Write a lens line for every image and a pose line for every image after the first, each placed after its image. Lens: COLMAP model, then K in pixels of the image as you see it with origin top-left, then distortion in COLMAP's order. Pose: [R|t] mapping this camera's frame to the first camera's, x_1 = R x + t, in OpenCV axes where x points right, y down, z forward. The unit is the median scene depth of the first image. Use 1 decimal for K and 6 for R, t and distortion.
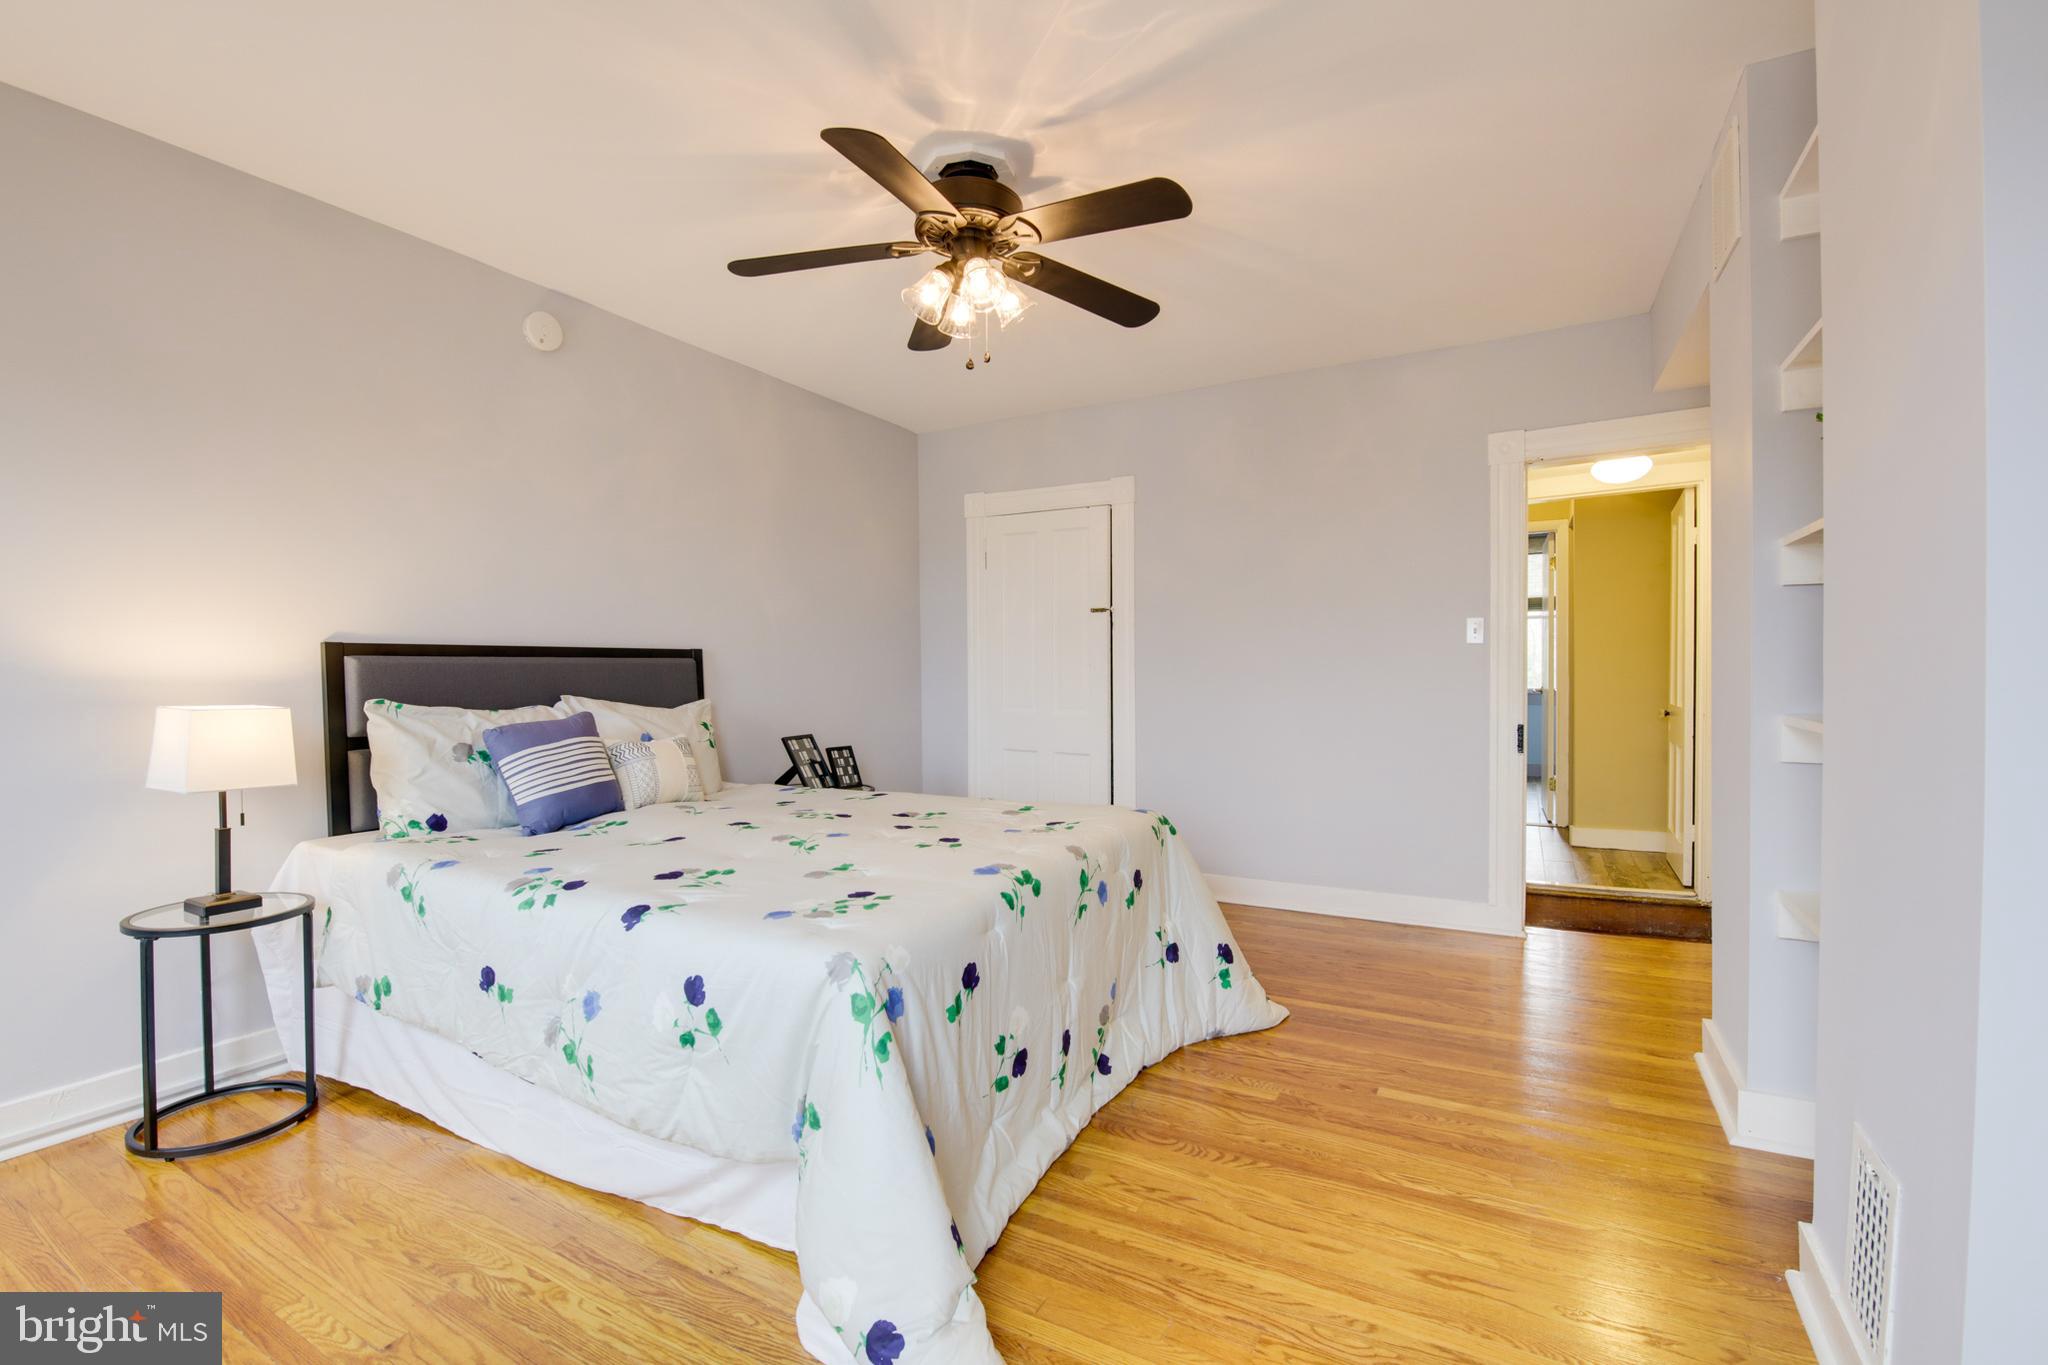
lens RADIAL K [[857.9, 0, 1064.7], [0, 857.9, 674.3], [0, 0, 1]] dist [0.000433, -0.008464]
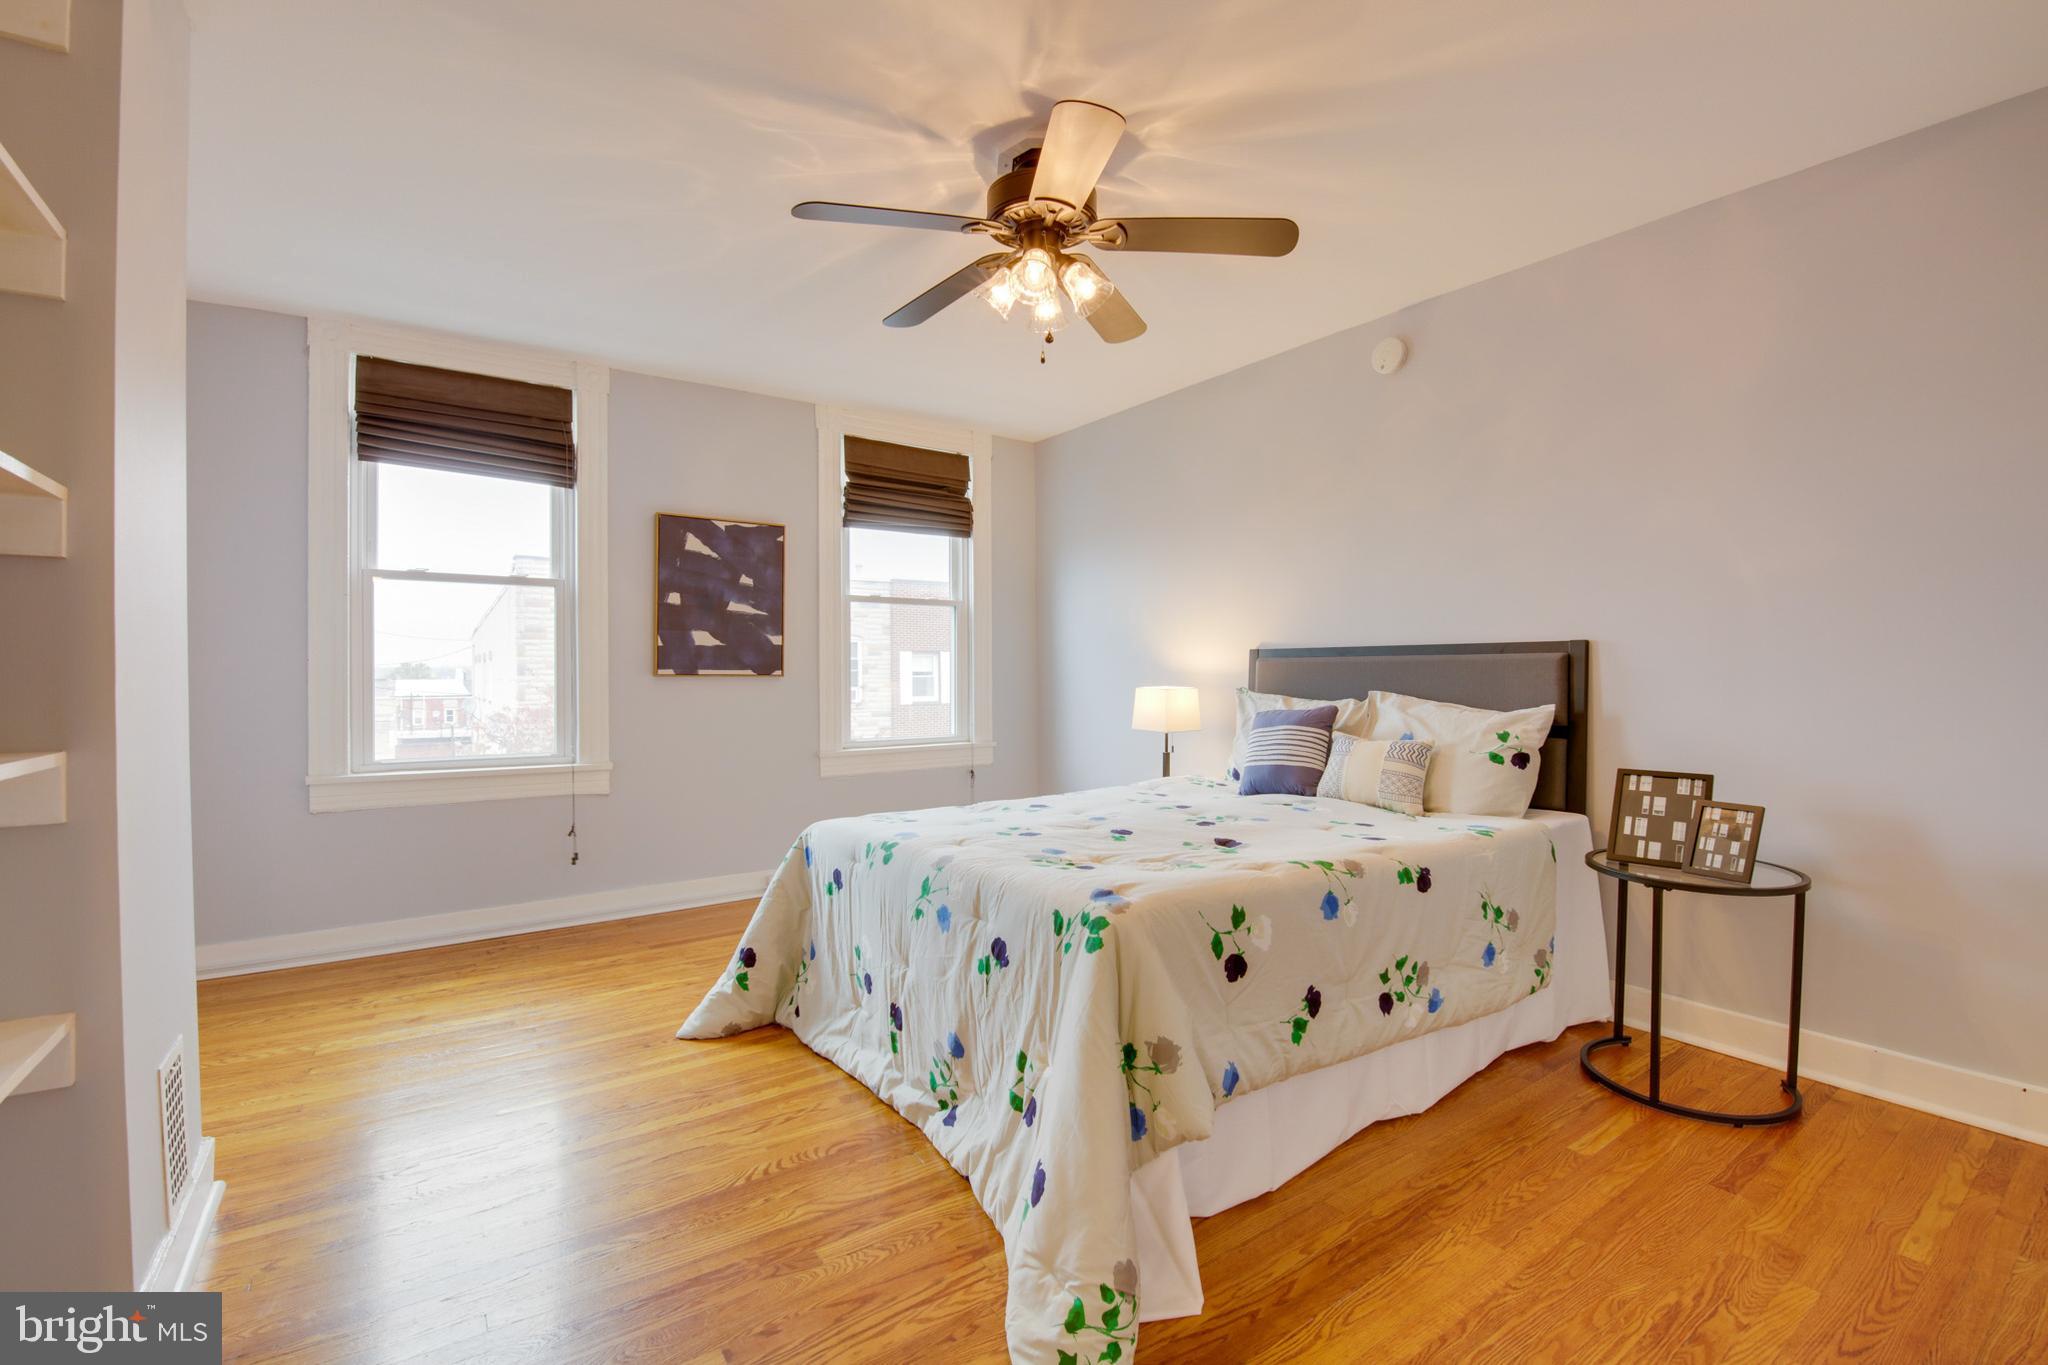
lens RADIAL K [[894.4, 0, 1026.5], [0, 894.4, 678.2], [0, 0, 1]] dist [-0.000418, -0.010785]
pose [[-0.454420, 0.014857, -0.890664, 0.890876], [0.002731, 0.999879, 0.015285, -0.014069], [0.890783, 0.004513, -0.454406, 1.592949]]
